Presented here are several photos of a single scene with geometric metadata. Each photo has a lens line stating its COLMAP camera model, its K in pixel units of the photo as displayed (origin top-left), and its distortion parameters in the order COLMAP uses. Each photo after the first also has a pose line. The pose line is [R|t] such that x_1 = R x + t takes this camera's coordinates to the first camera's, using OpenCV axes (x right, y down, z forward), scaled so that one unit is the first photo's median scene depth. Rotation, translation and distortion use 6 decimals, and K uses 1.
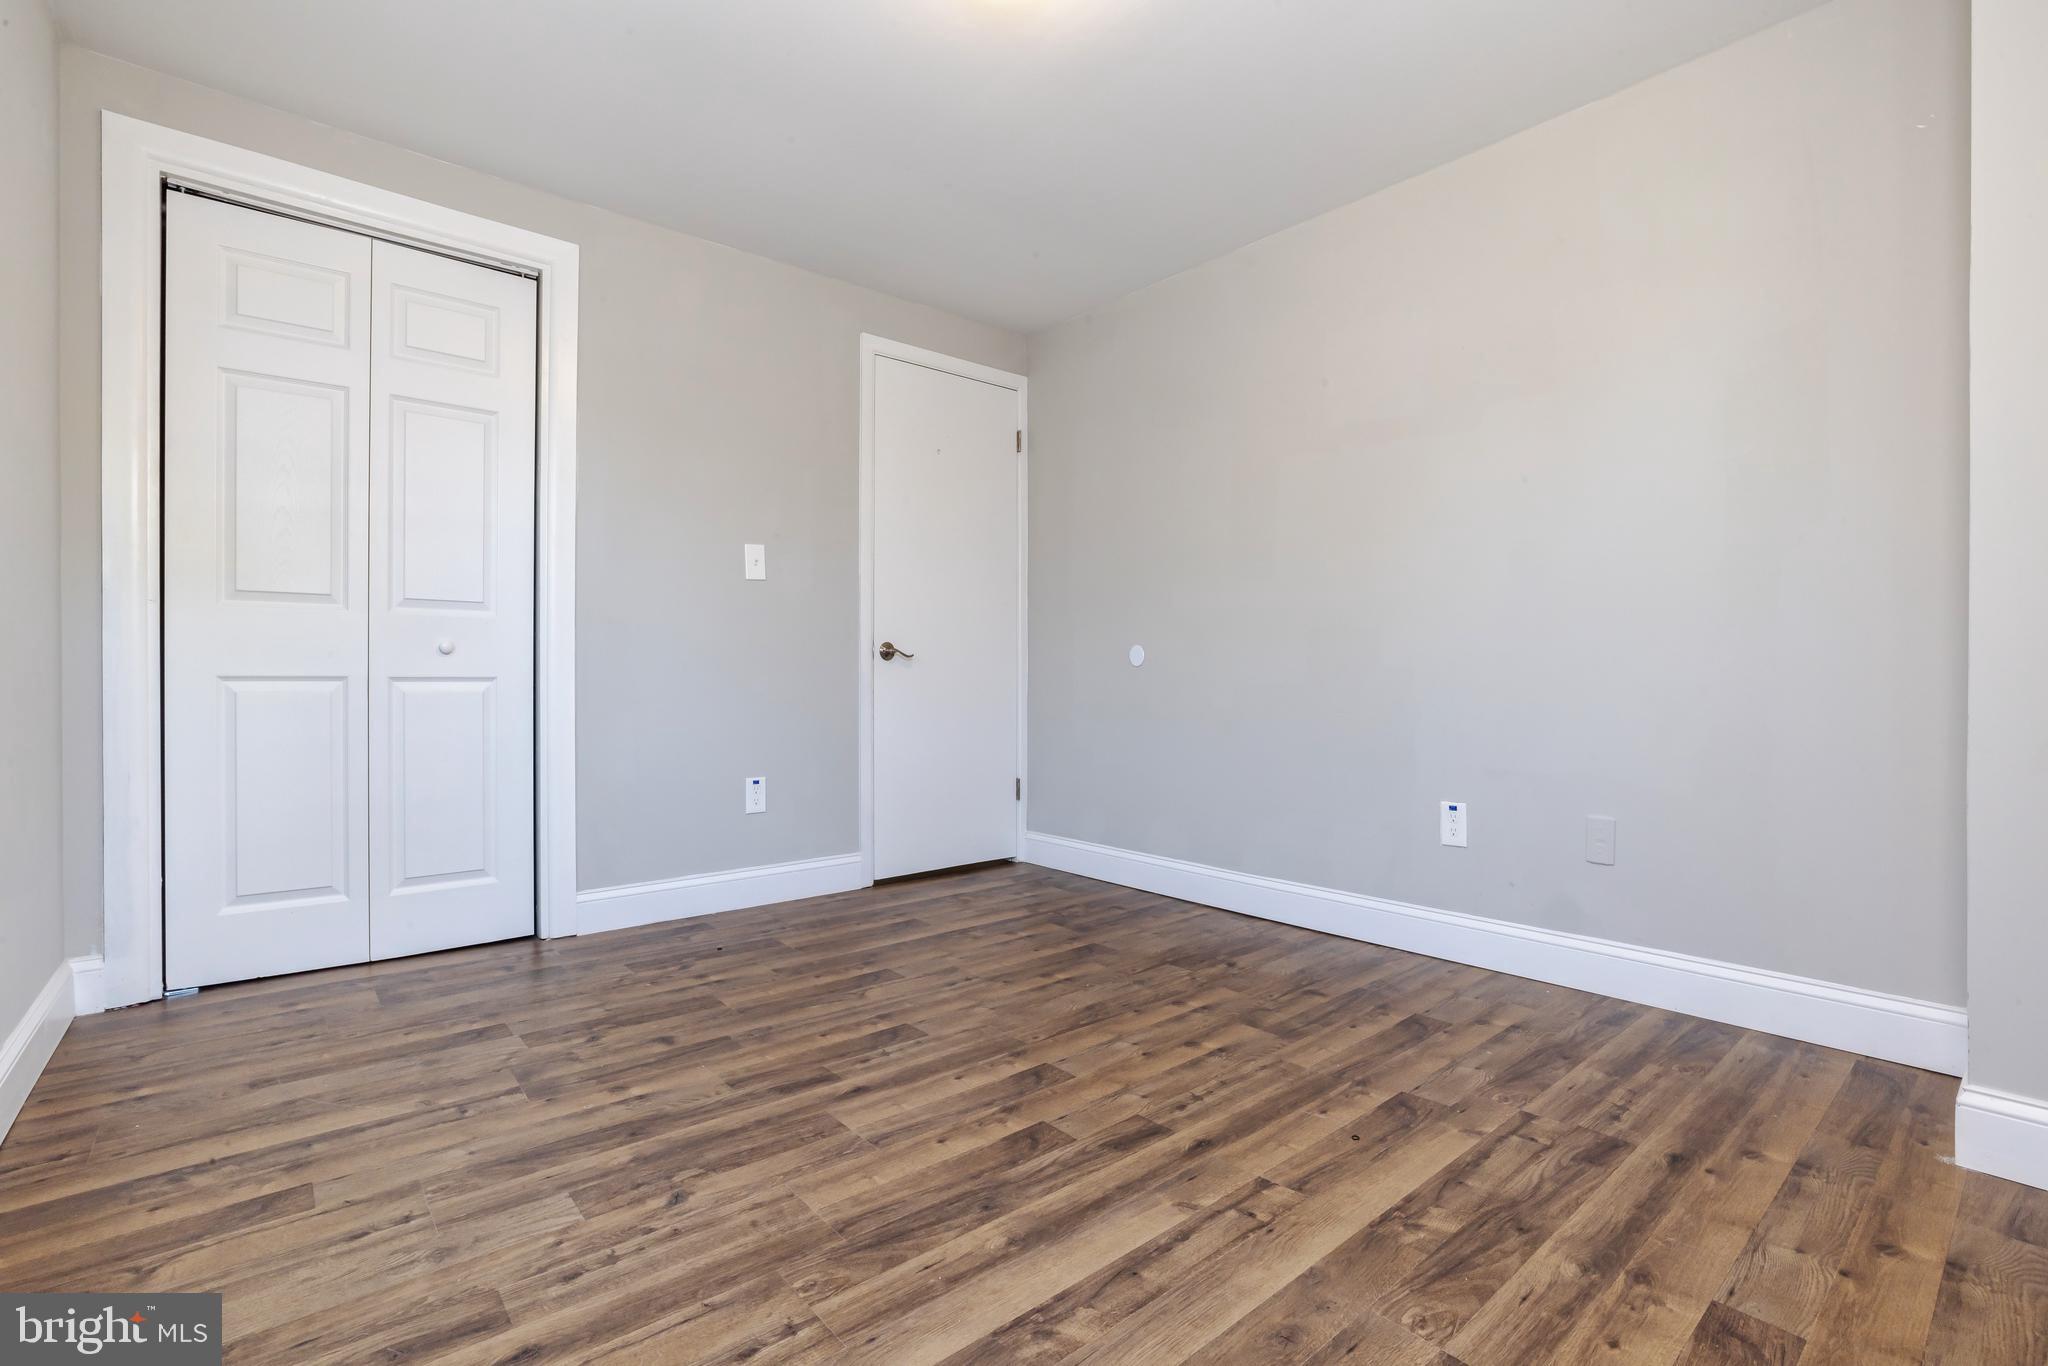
lens RADIAL K [[895.3, 0, 1020.6], [0, 895.3, 675.1], [0, 0, 1]] dist [-0.047324, 0.018190]
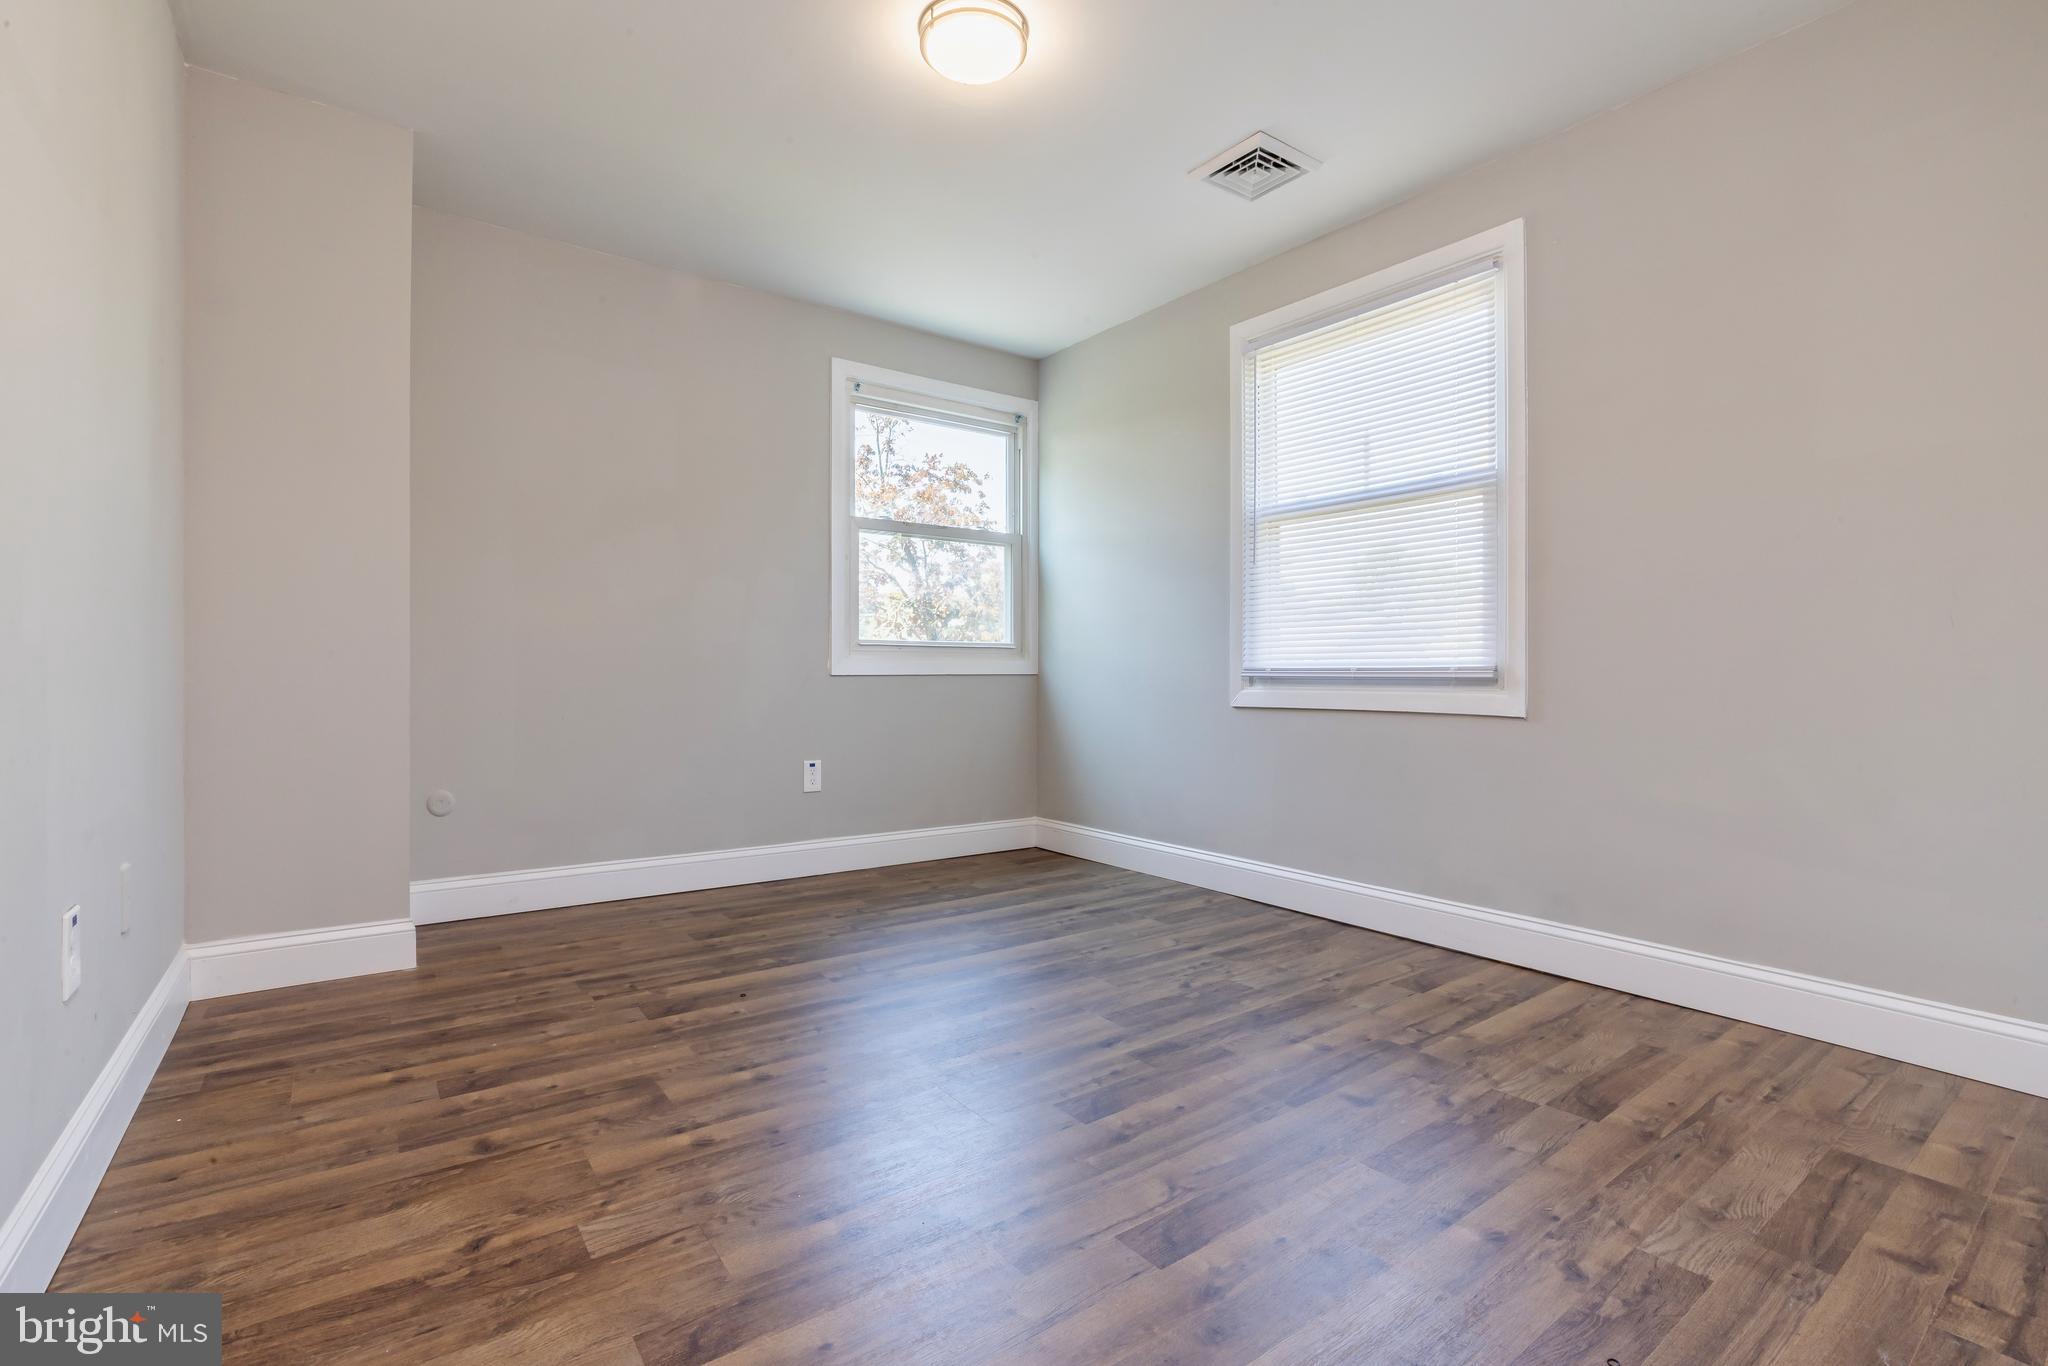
lens RADIAL K [[895.3, 0, 1020.6], [0, 895.3, 675.1], [0, 0, 1]] dist [-0.047324, 0.018190]
pose [[-0.997401, -0.007849, 0.071622, -0.148483], [-0.007955, 0.999968, -0.001196, 0.002434], [-0.071610, -0.001763, -0.997431, 2.118002]]
